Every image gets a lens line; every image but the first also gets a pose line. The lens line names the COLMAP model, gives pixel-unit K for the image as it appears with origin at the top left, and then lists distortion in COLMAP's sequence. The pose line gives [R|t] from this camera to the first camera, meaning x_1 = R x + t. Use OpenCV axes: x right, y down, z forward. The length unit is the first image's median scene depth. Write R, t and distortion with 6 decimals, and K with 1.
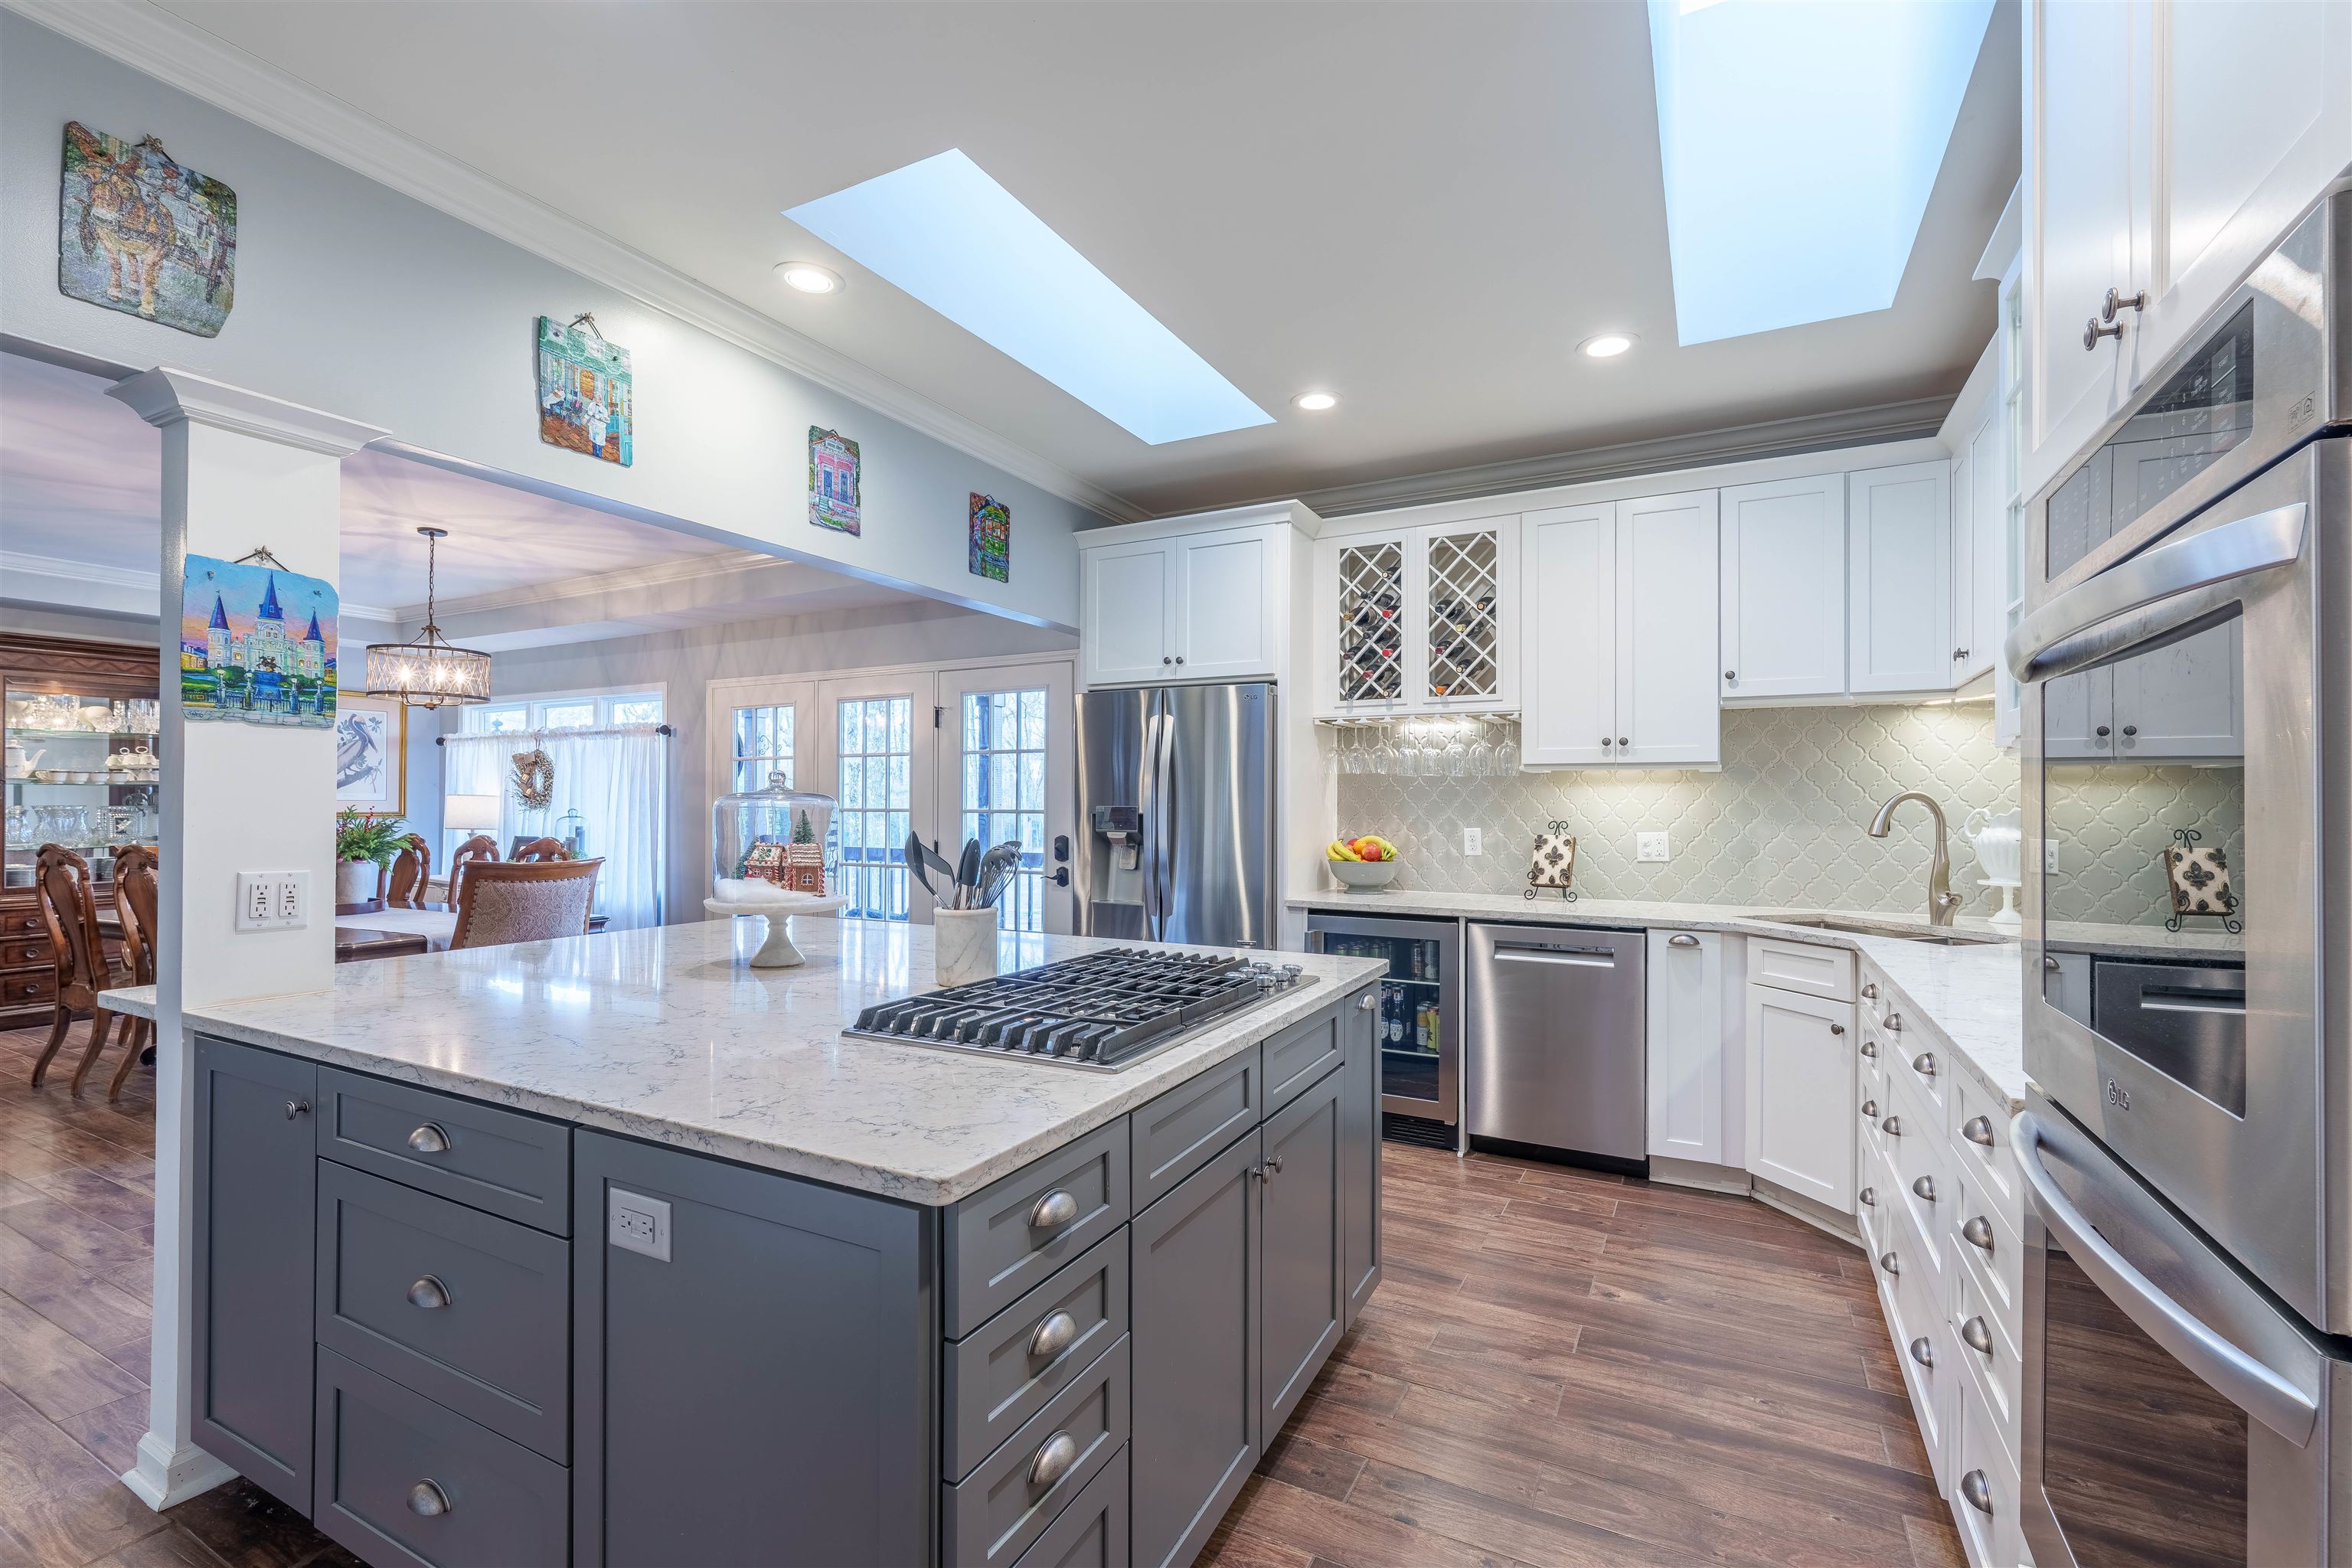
lens RADIAL K [[1025.6, 0, 1179.5], [0, 1025.6, 790.1], [0, 0, 1]] dist [-0.002670, 0.000115]
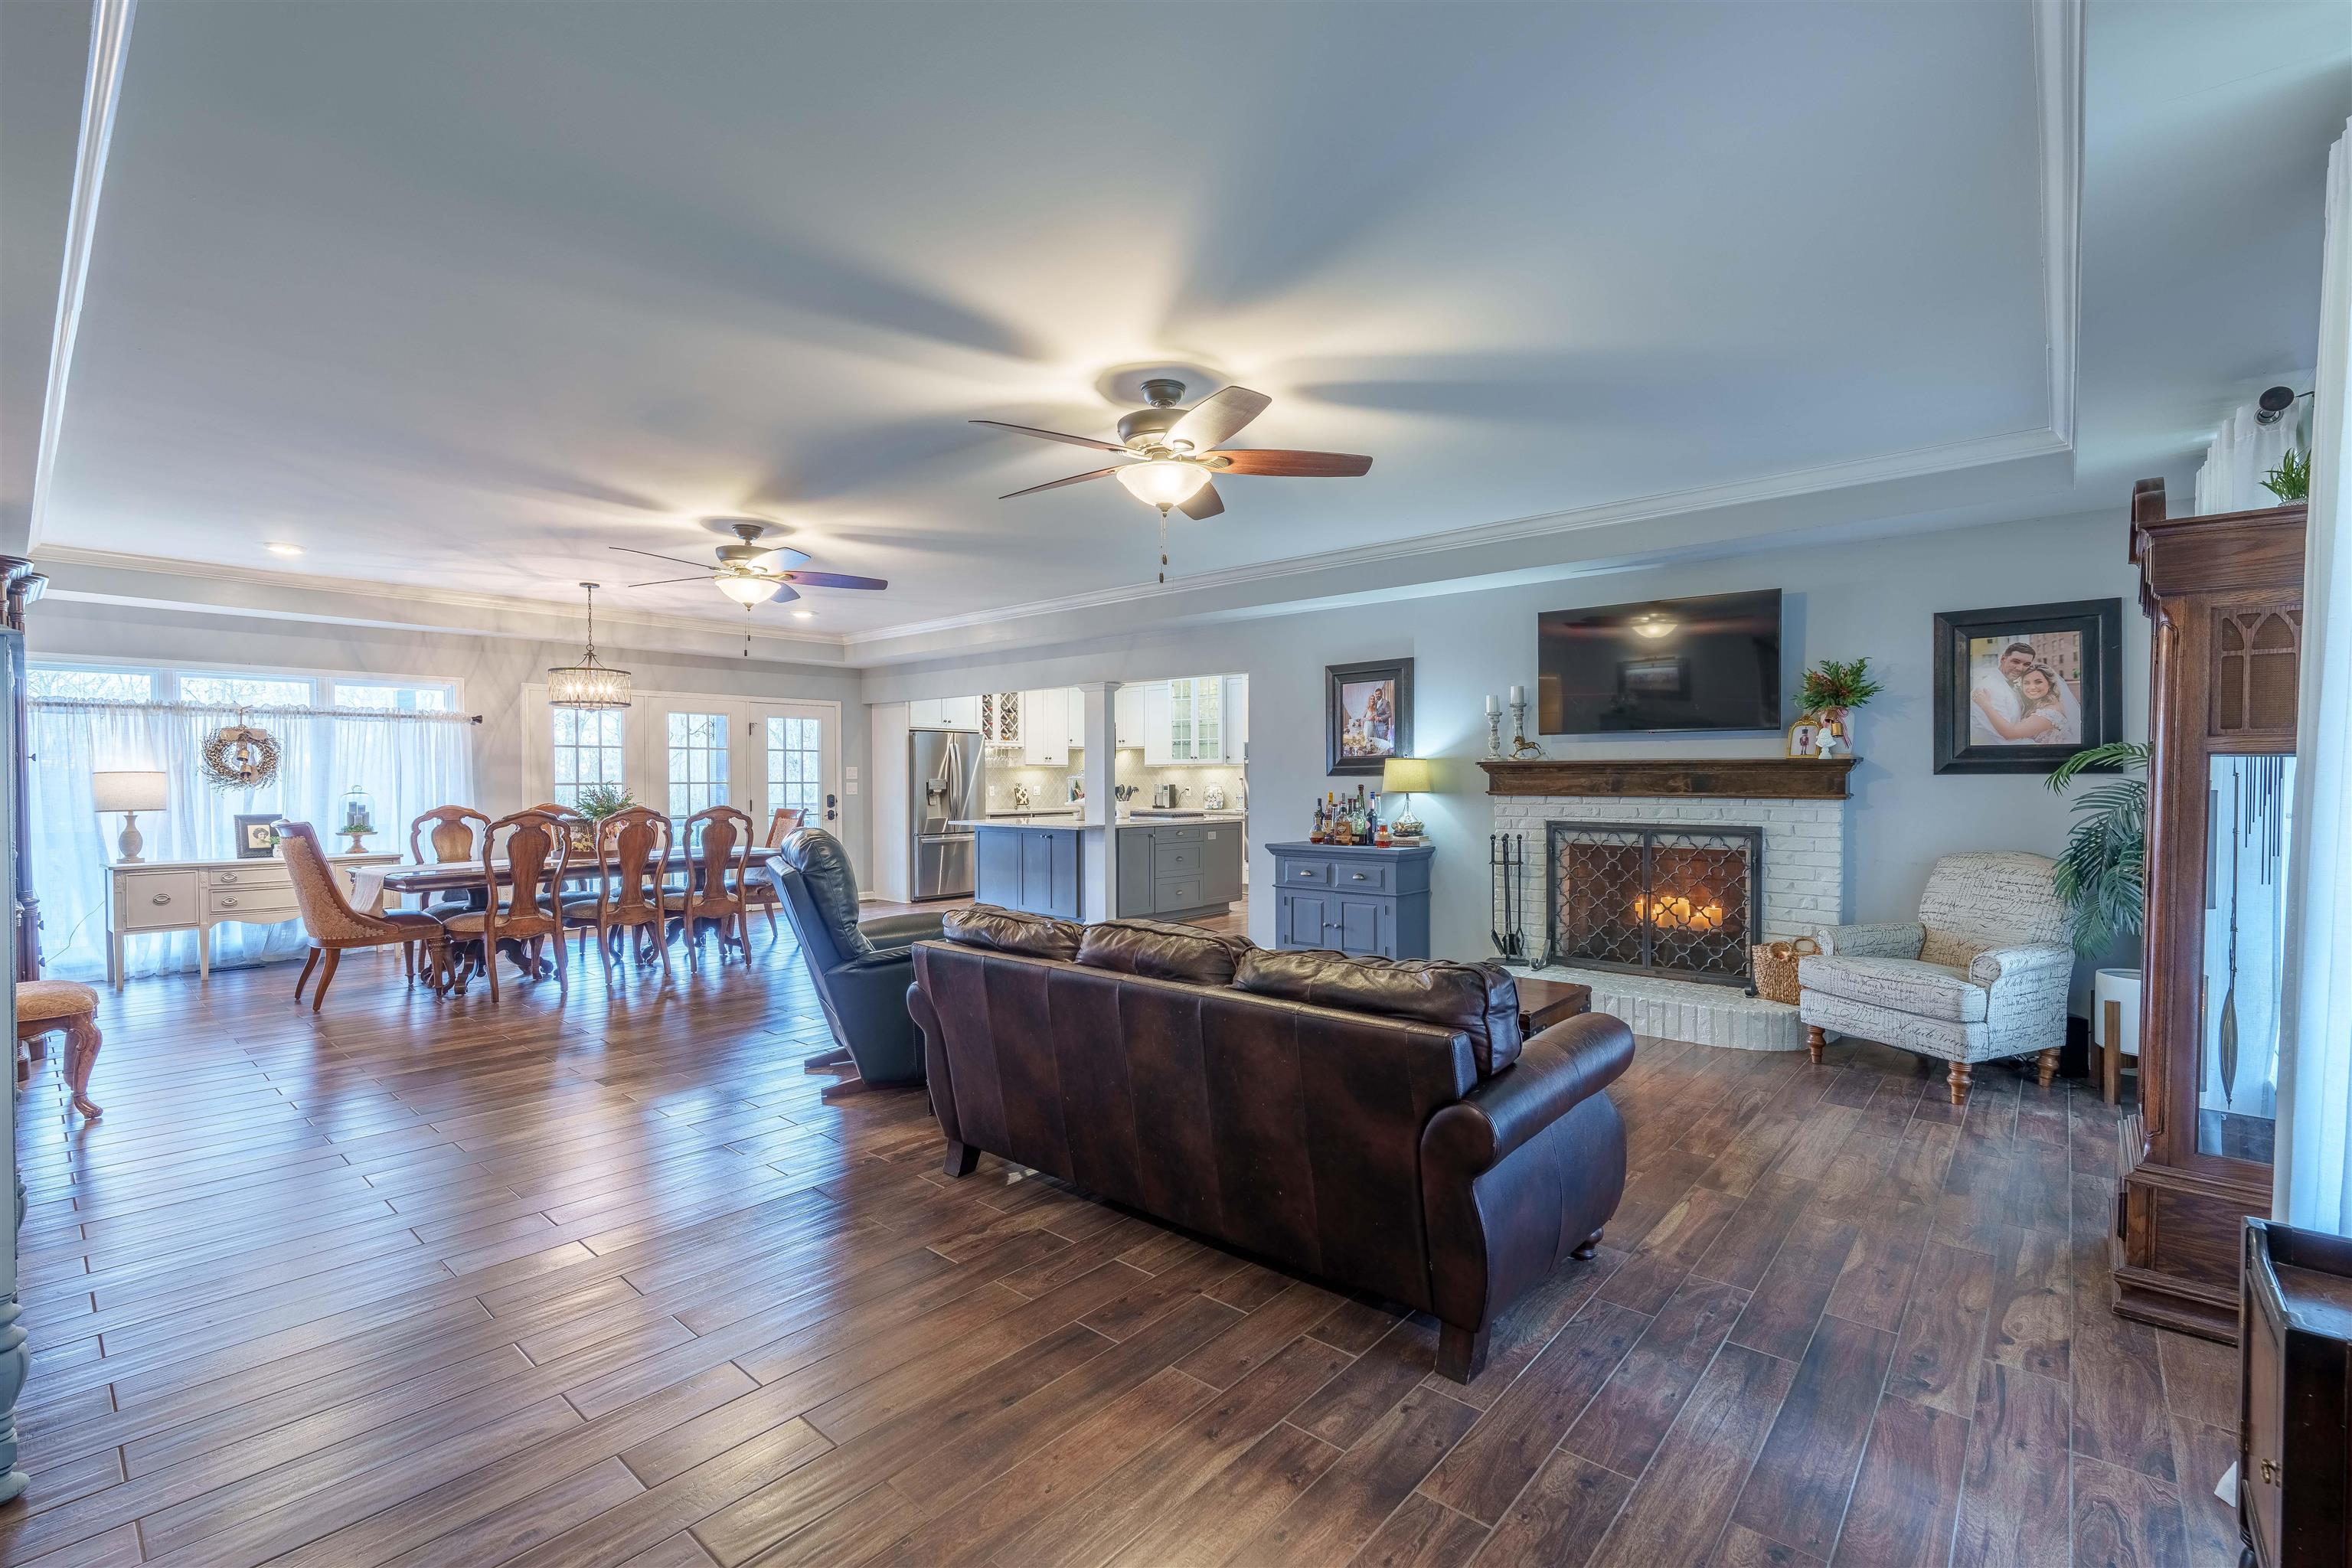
lens RADIAL K [[1025.6, 0, 1179.6], [0, 1025.6, 787.2], [0, 0, 1]] dist [-0.002670, 0.000115]
pose [[0.222630, -0.013471, 0.974810, -2.449172], [-0.009770, 0.999823, 0.016048, -0.009818], [-0.974854, -0.013097, 0.222459, -0.125560]]
